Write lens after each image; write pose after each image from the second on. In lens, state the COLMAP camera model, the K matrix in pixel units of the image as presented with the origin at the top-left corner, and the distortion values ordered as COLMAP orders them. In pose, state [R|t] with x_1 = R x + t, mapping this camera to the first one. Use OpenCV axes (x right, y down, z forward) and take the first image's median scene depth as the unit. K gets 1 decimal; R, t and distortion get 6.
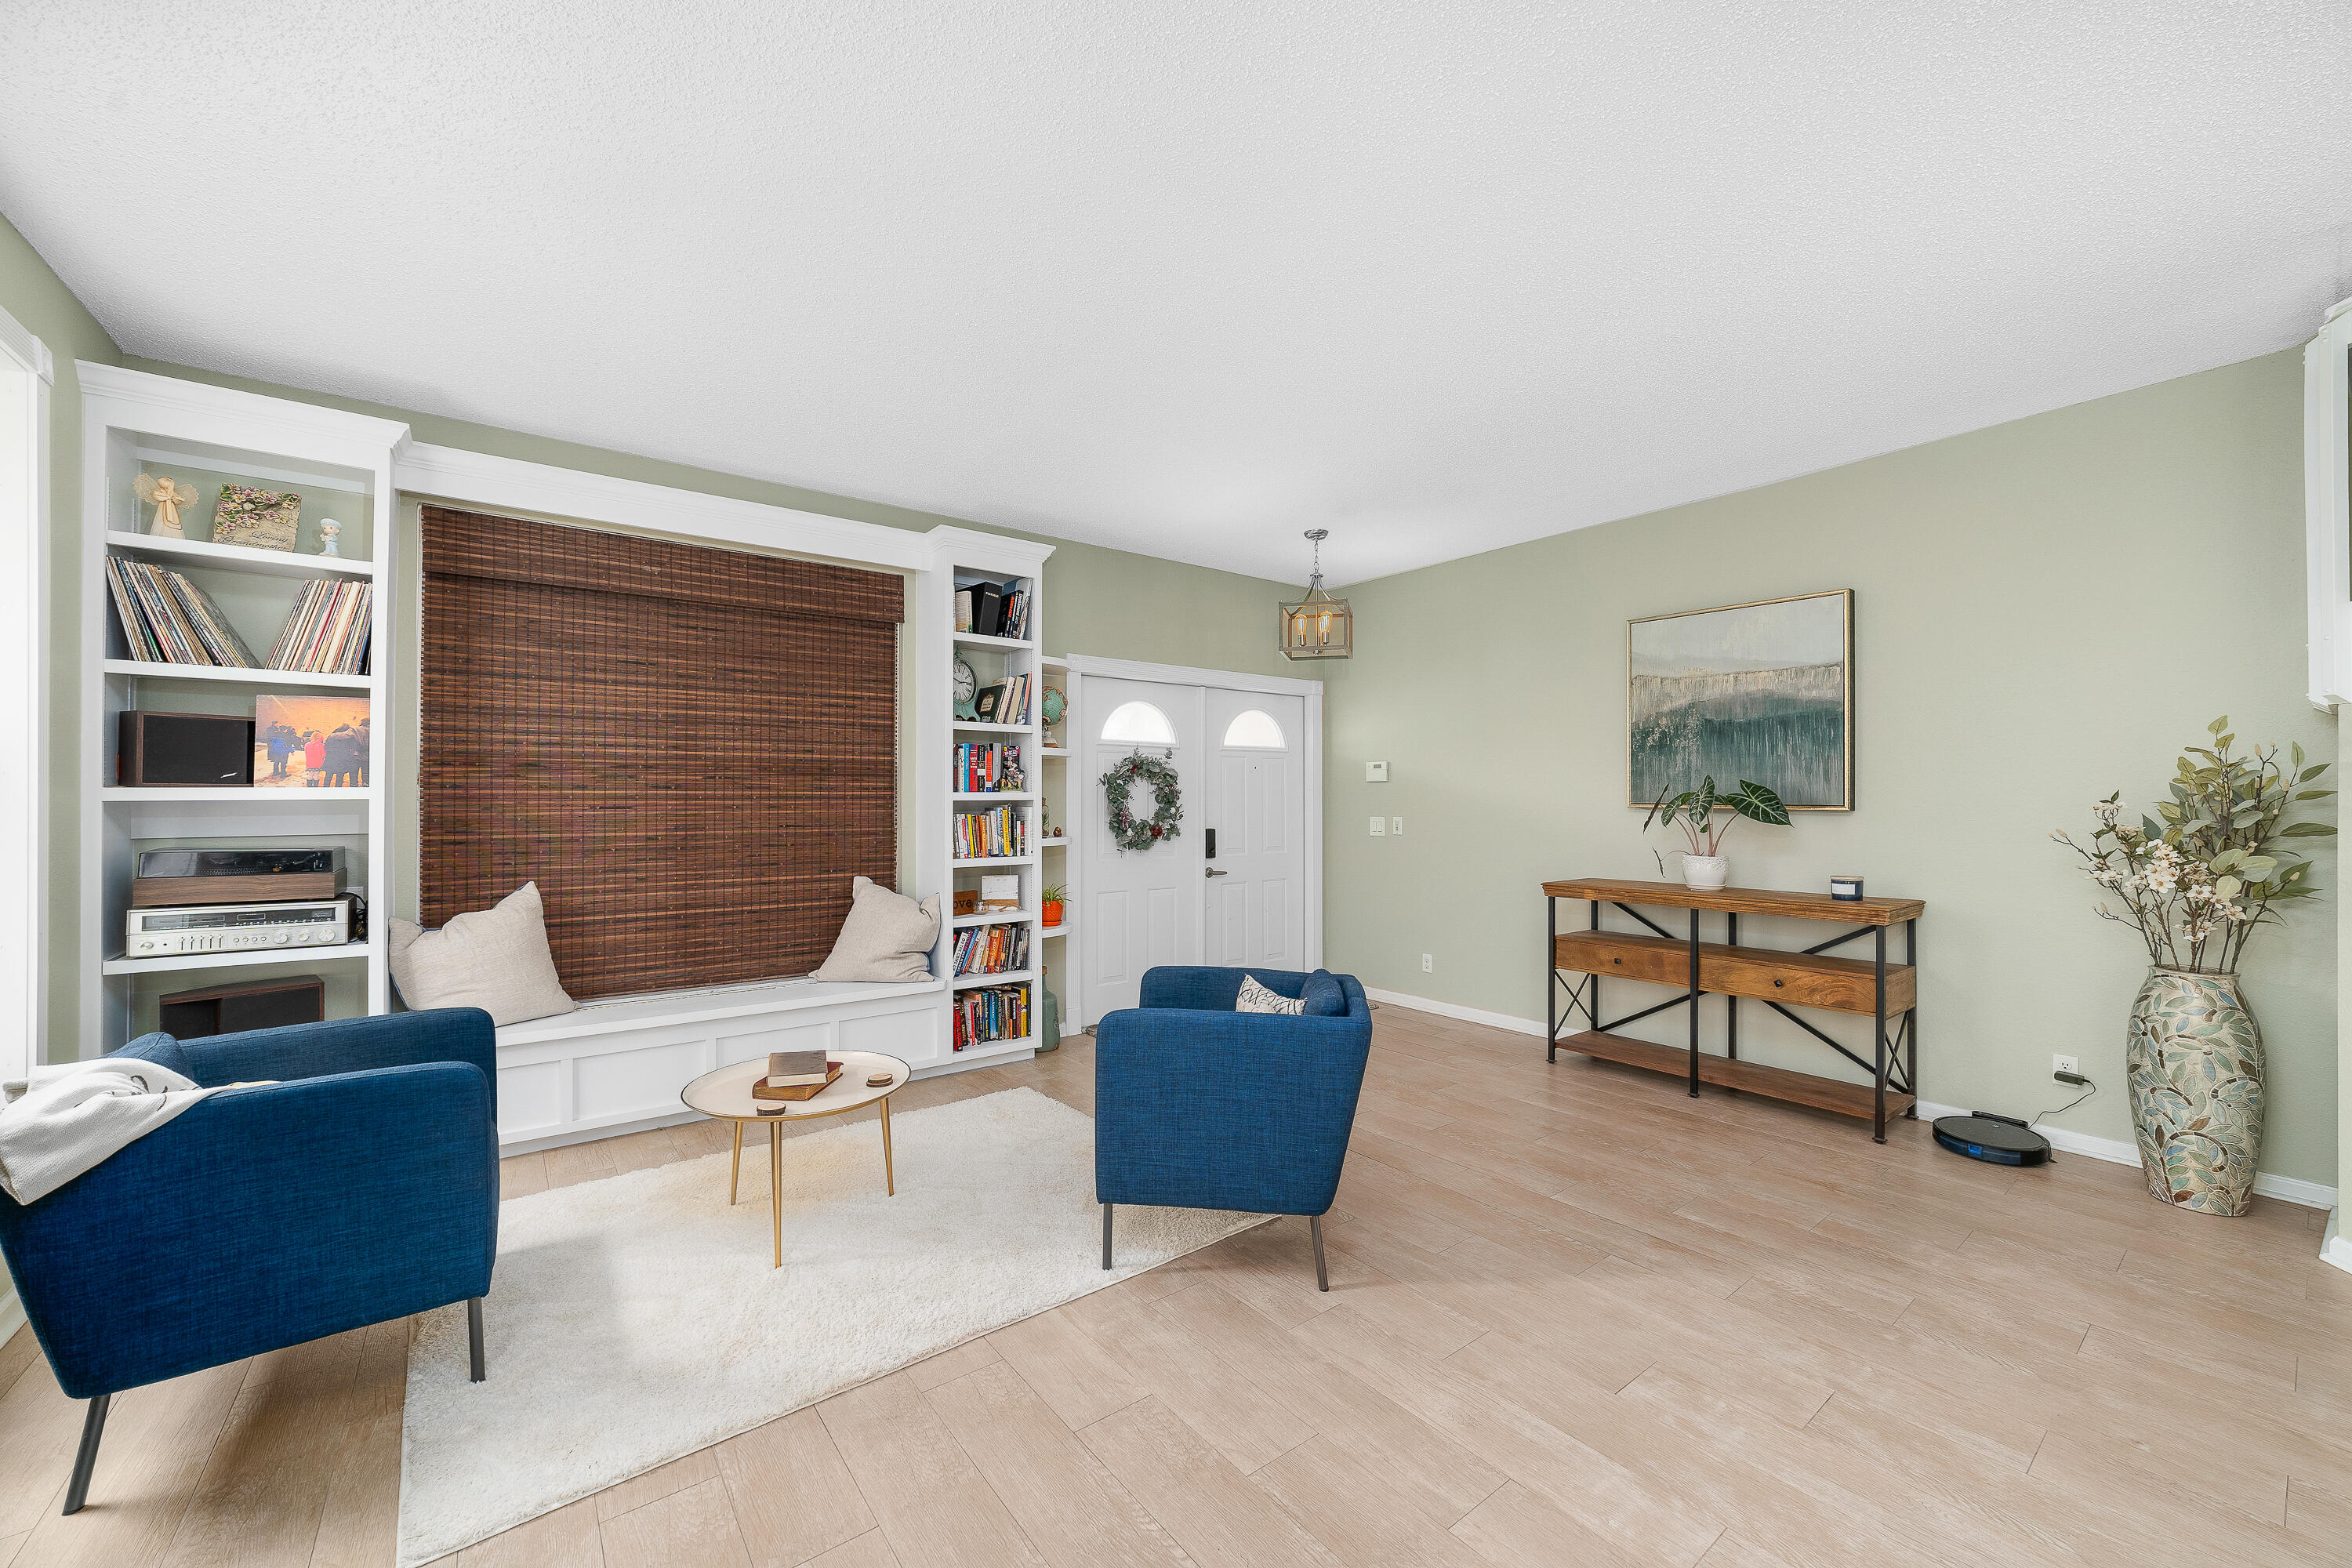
lens RADIAL K [[900.8, 0, 1181.5], [0, 900.8, 790.3], [0, 0, 1]] dist [-0.017423, 0.003494]
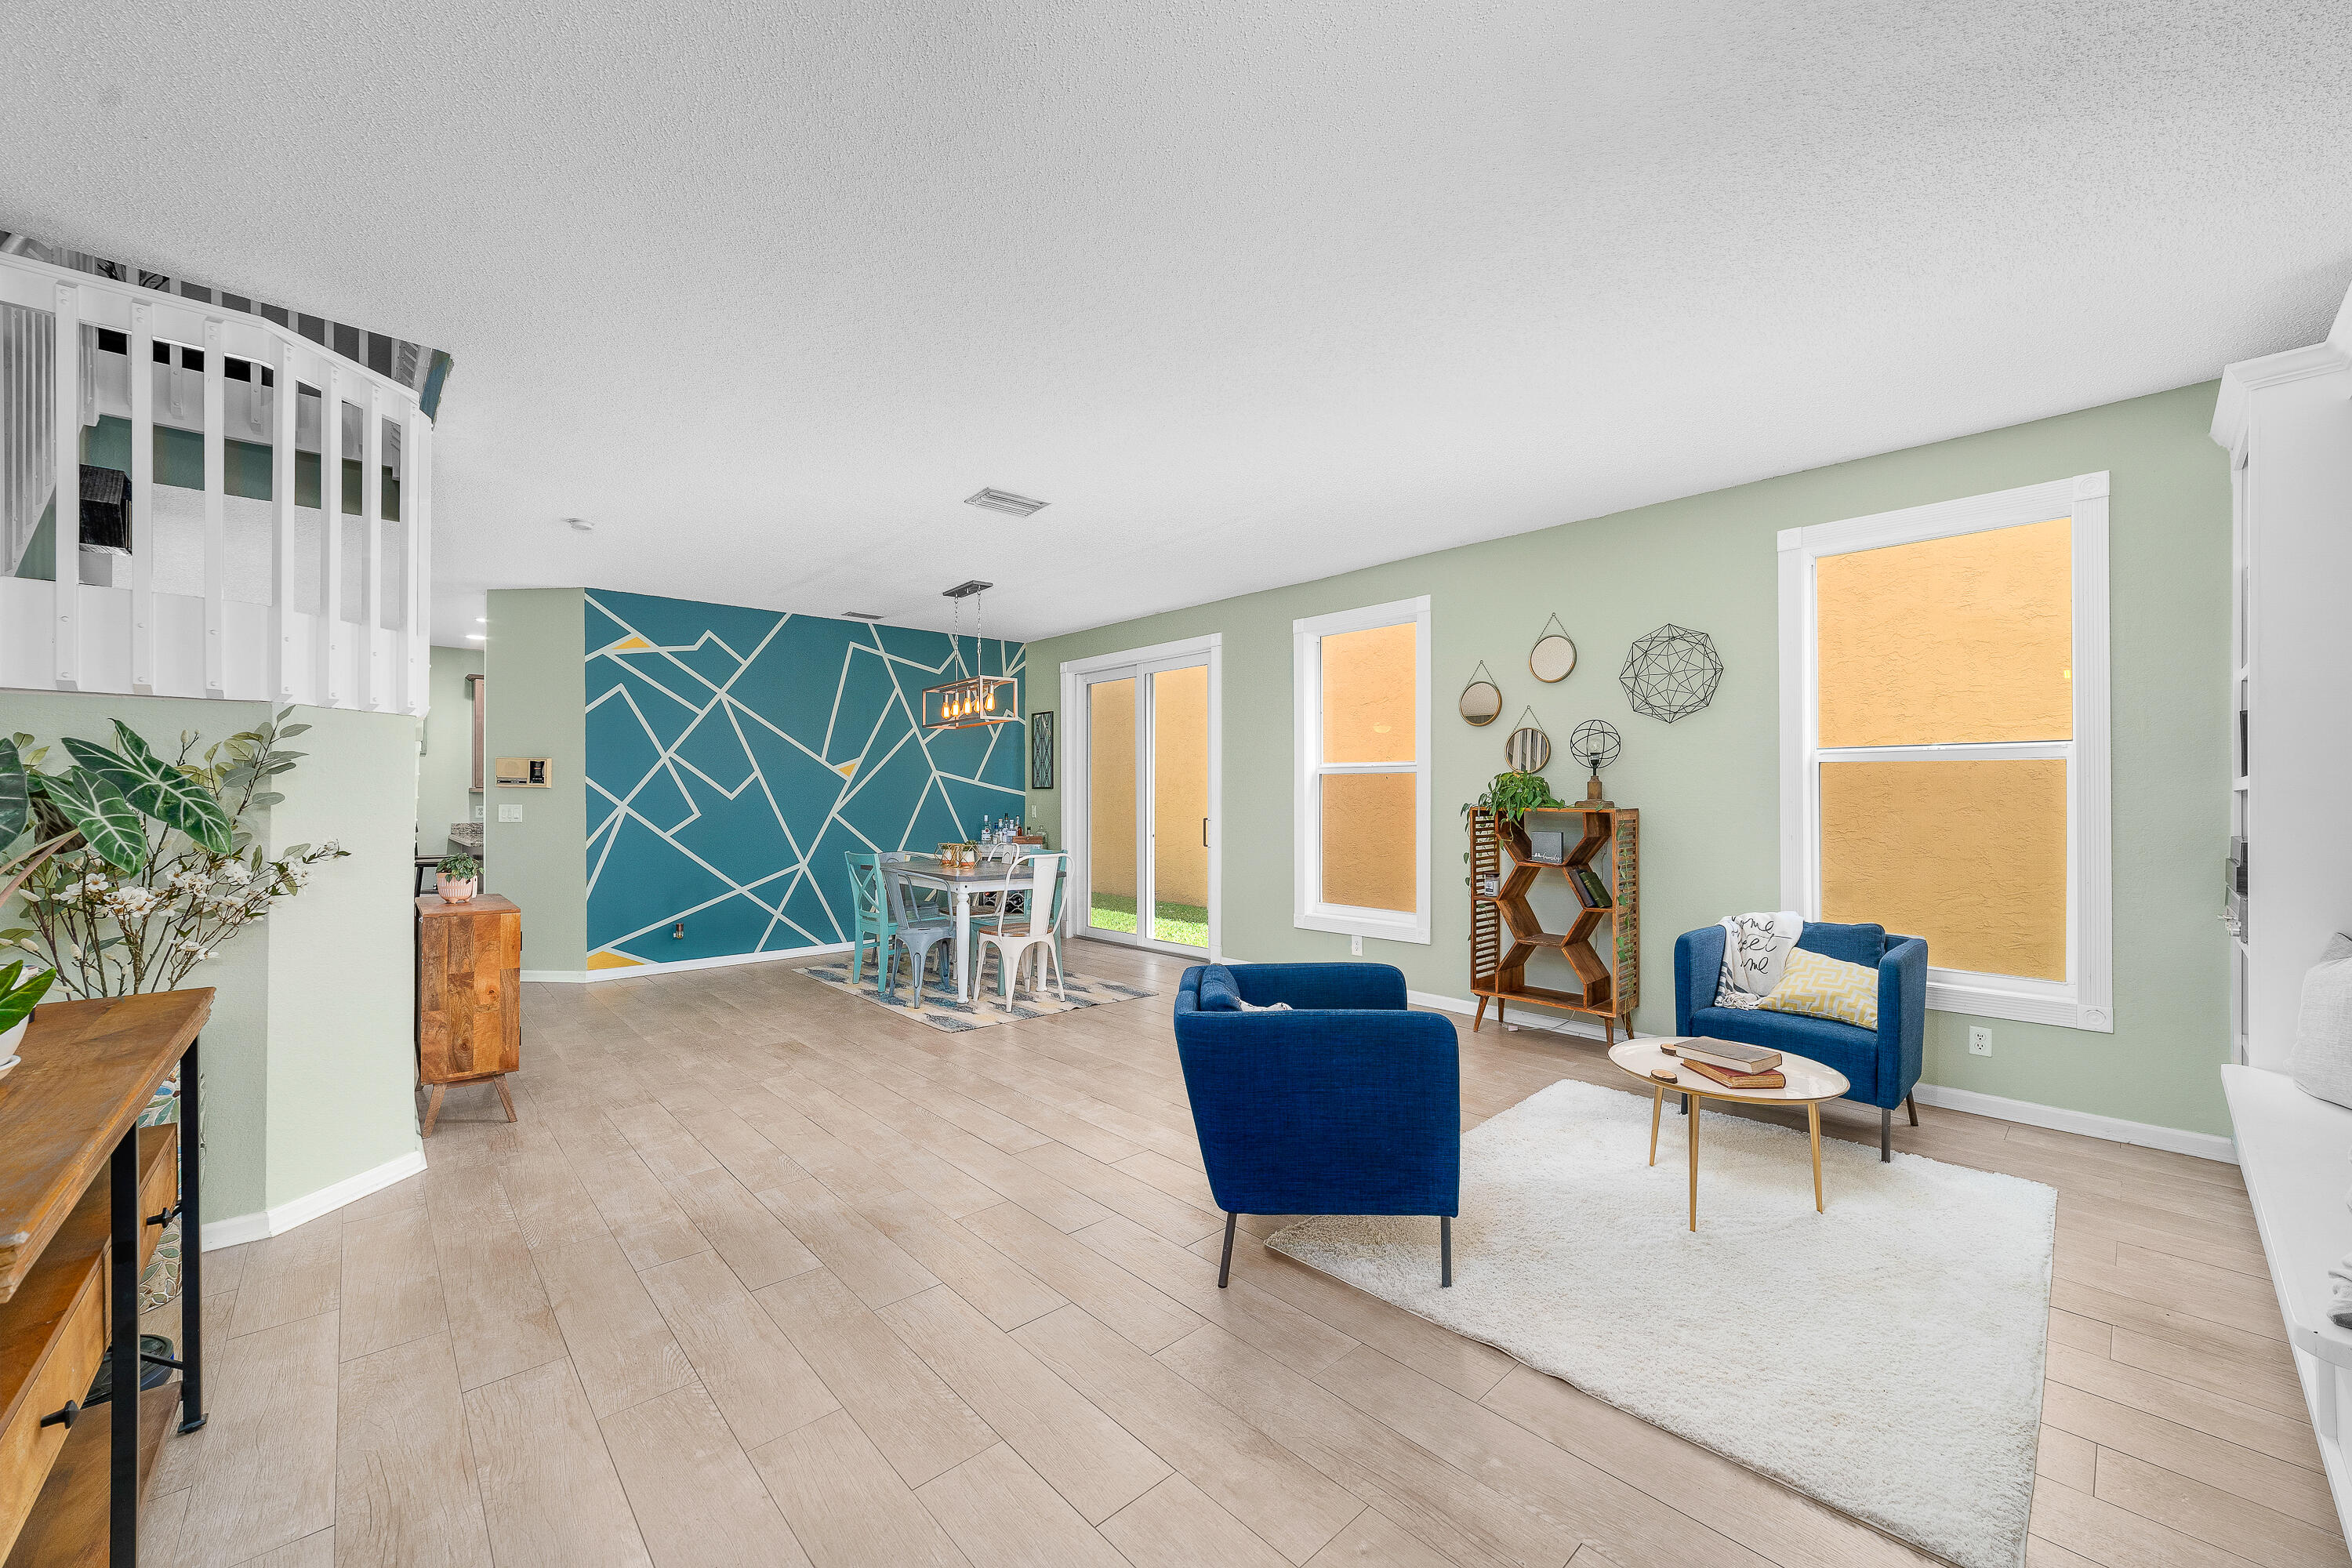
lens RADIAL K [[900.8, 0, 1170.0], [0, 900.8, 793.4], [0, 0, 1]] dist [-0.017423, 0.003494]
pose [[-0.996920, -0.005695, -0.078221, 0.318111], [-0.005054, 0.999952, -0.008383, 0.006998], [0.078265, -0.007962, -0.996901, 2.214353]]
